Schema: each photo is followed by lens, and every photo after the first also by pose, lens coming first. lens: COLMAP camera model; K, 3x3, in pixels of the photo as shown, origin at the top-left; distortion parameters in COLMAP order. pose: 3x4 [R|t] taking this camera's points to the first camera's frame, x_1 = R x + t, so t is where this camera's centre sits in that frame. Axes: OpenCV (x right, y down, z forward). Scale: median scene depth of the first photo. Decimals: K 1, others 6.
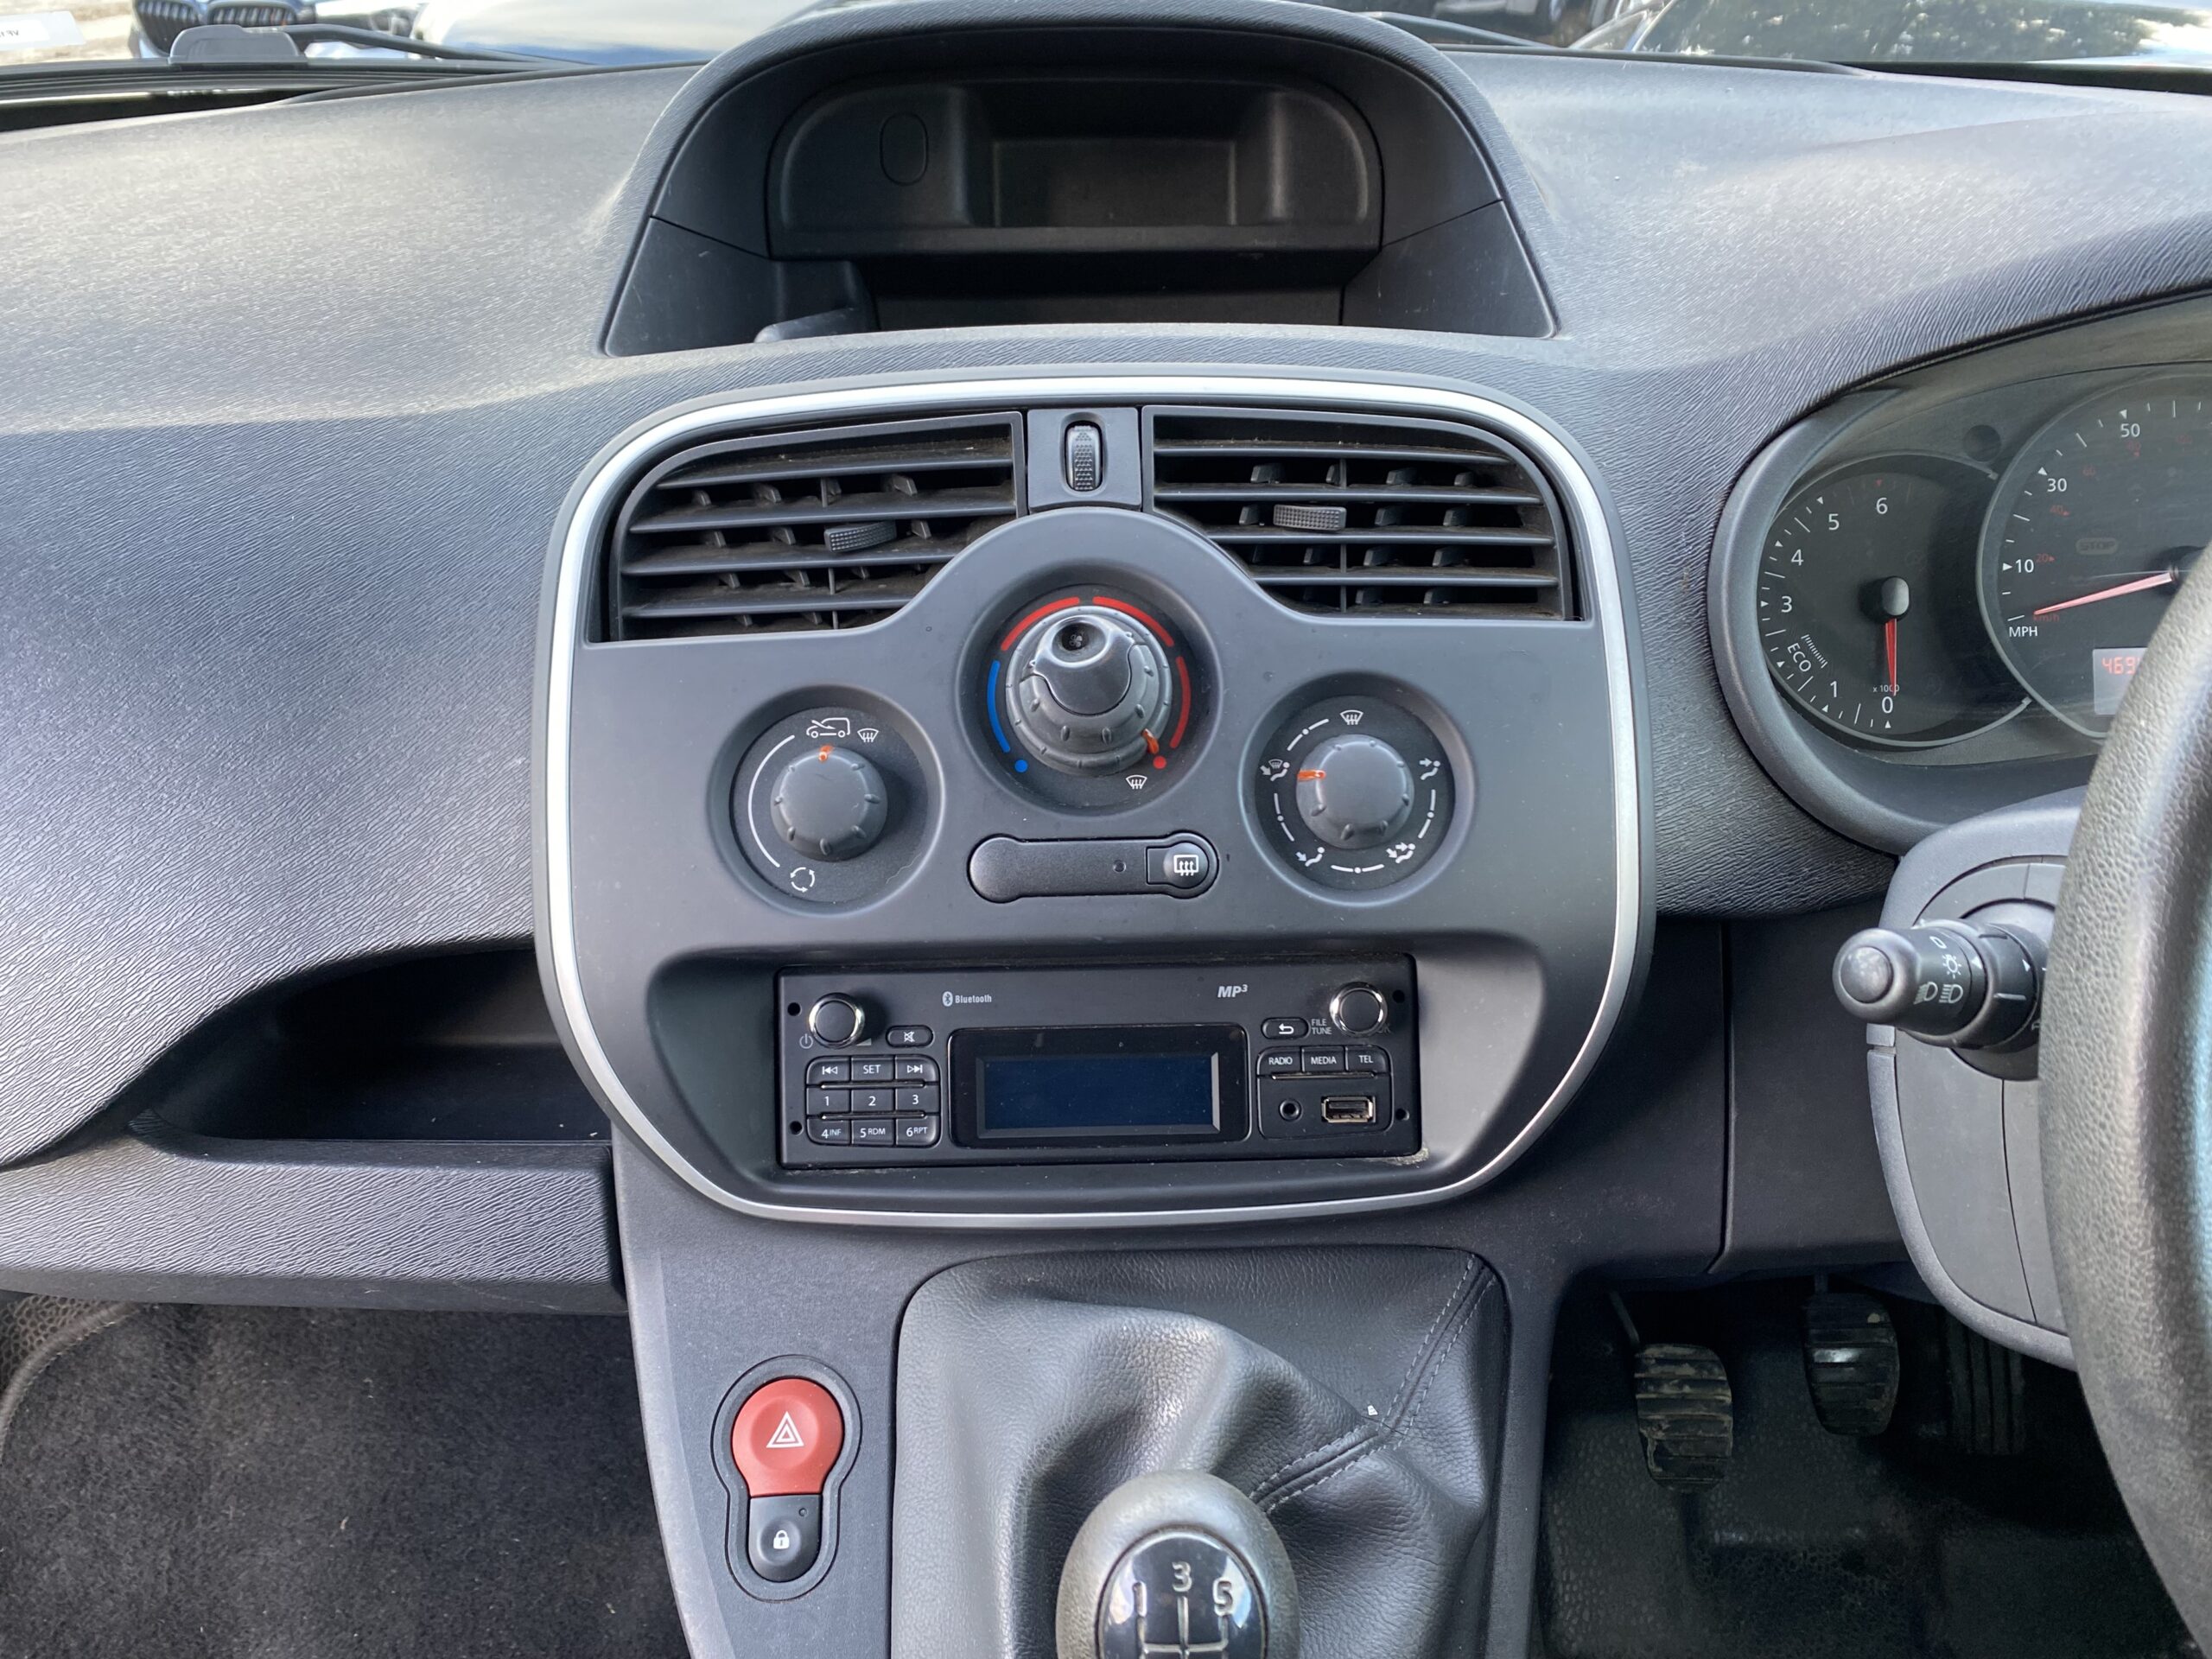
lens RADIAL K [[1563.8, 0, 1106.0], [0, 1563.8, 829.5], [0, 0, 1]] dist [0.001088, -0.001163]
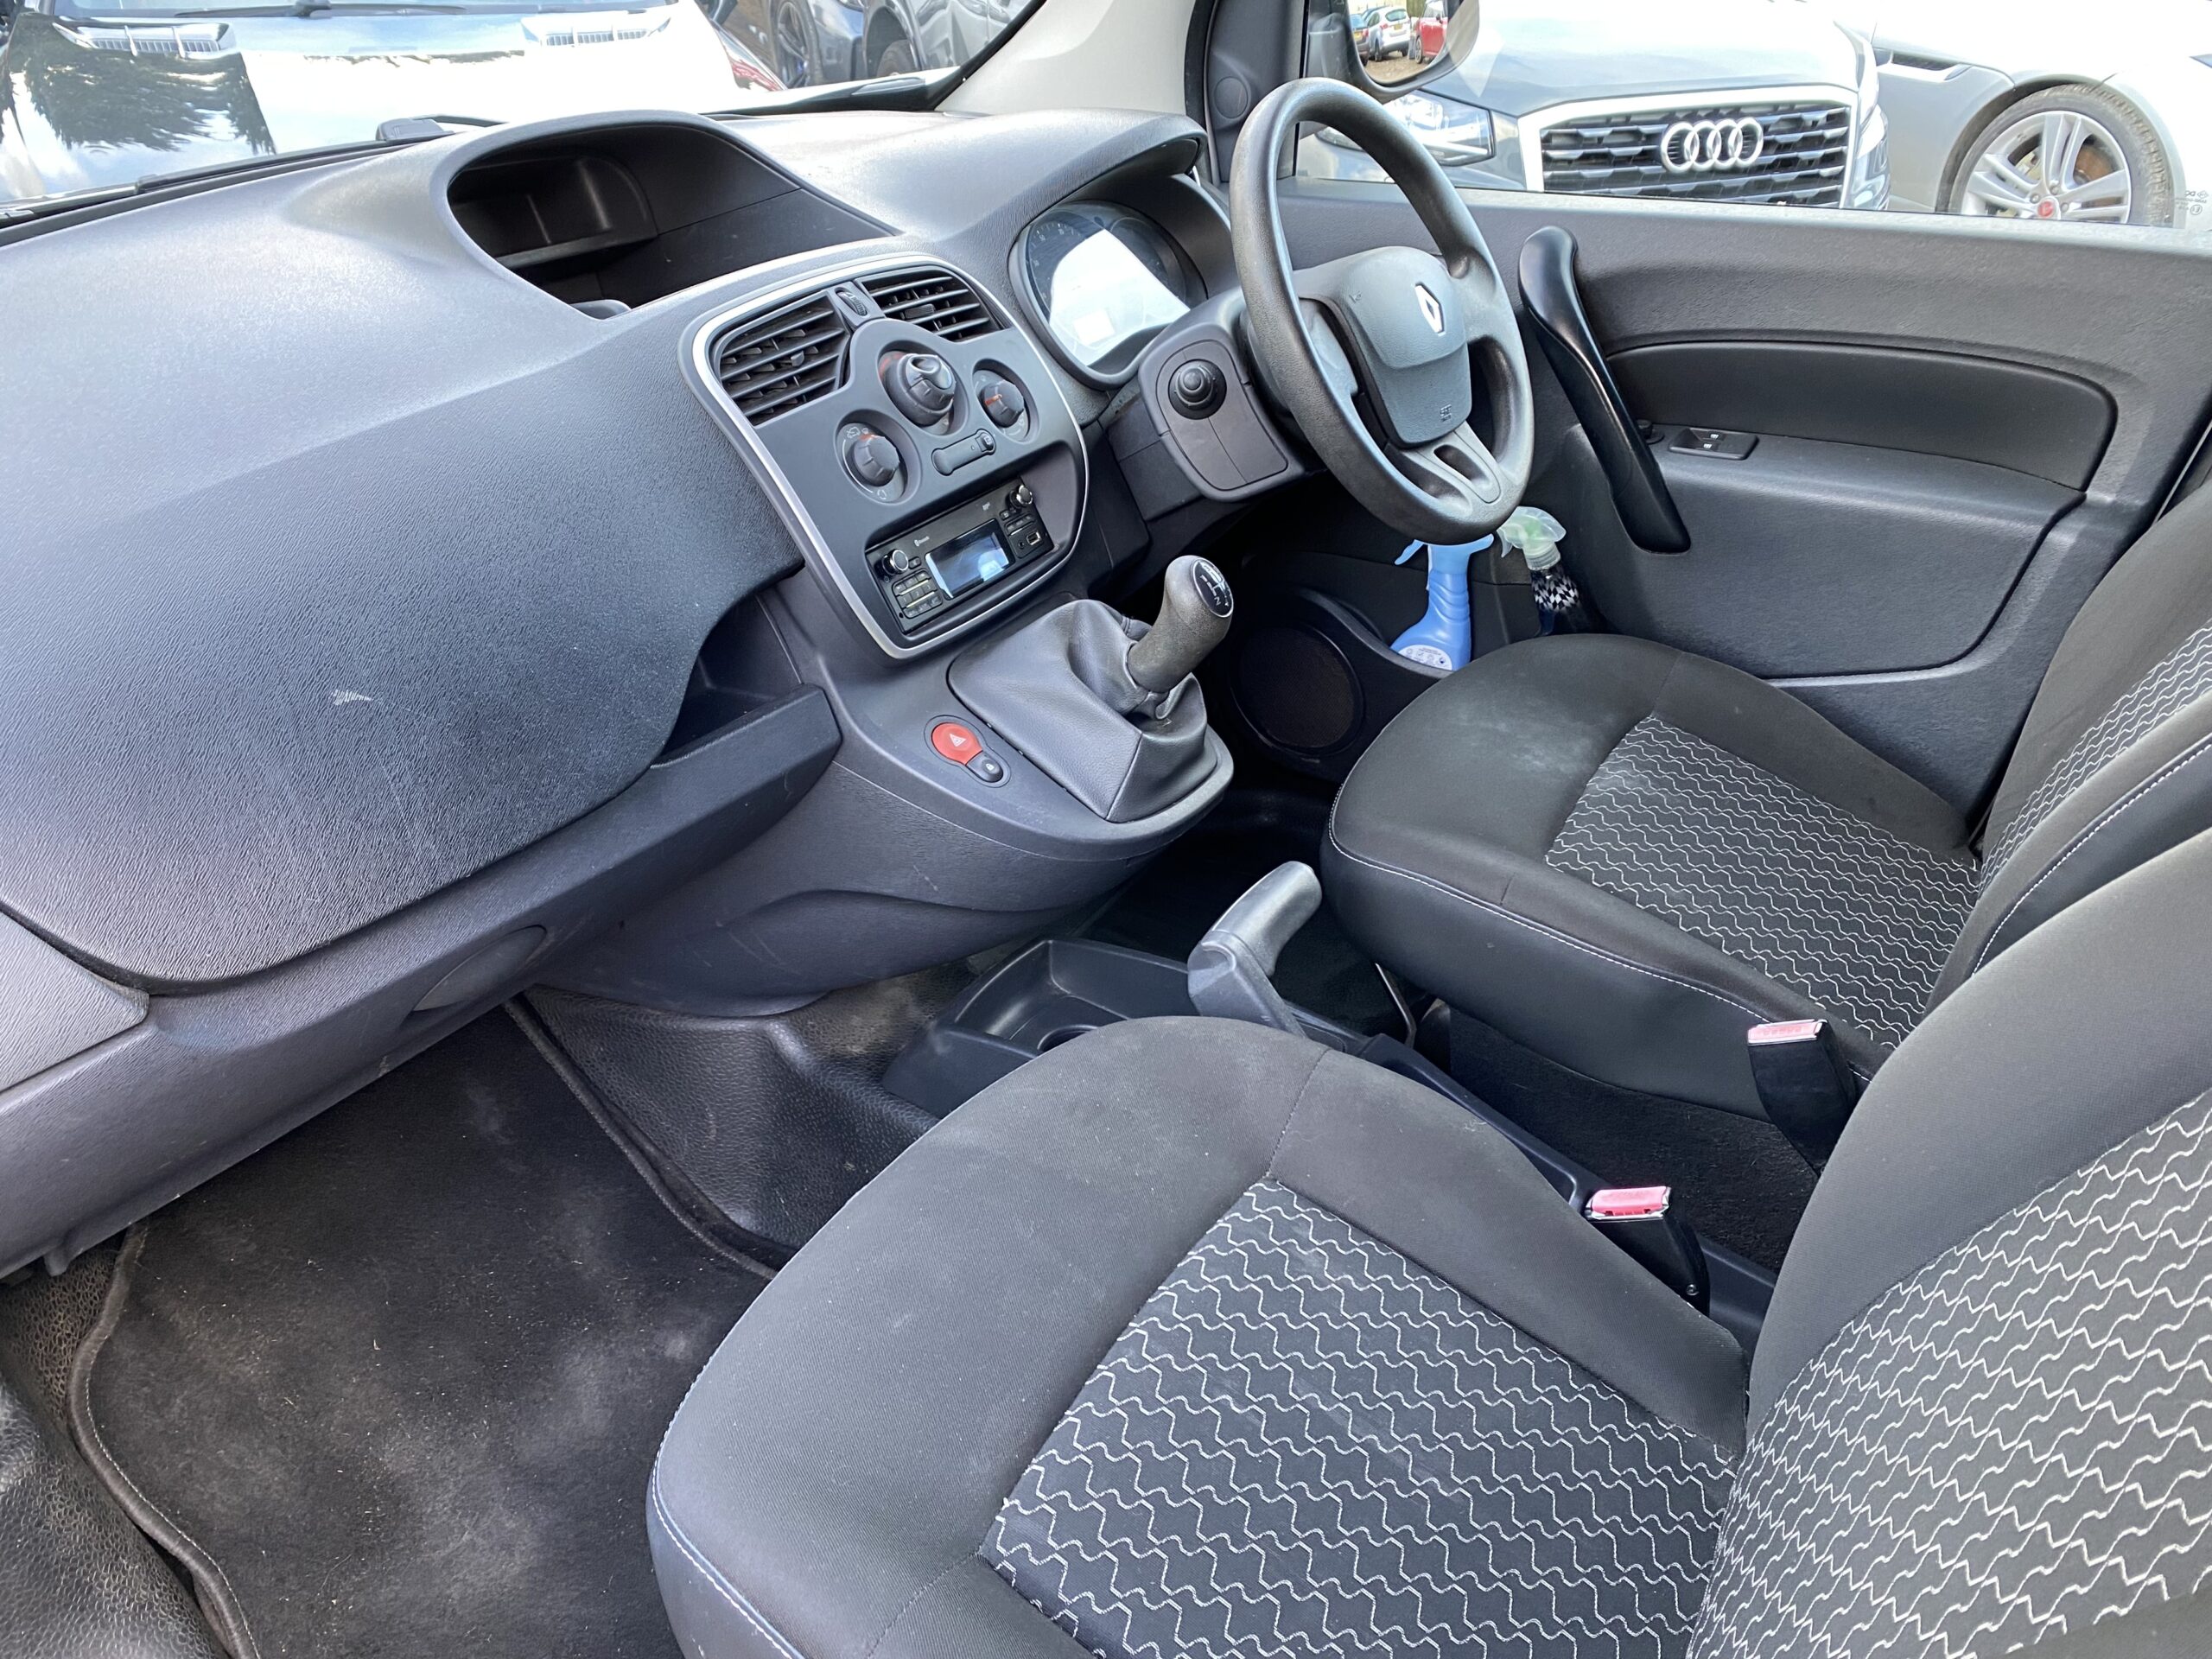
lens RADIAL K [[1563.8, 0, 1106.0], [0, 1563.8, 829.5], [0, 0, 1]] dist [0.001088, -0.001163]
pose [[0.523960, -0.429676, 0.735421, -1.815442], [0.443919, 0.874649, 0.194746, 0.152527], [-0.726912, 0.224428, 0.649023, -0.582627]]
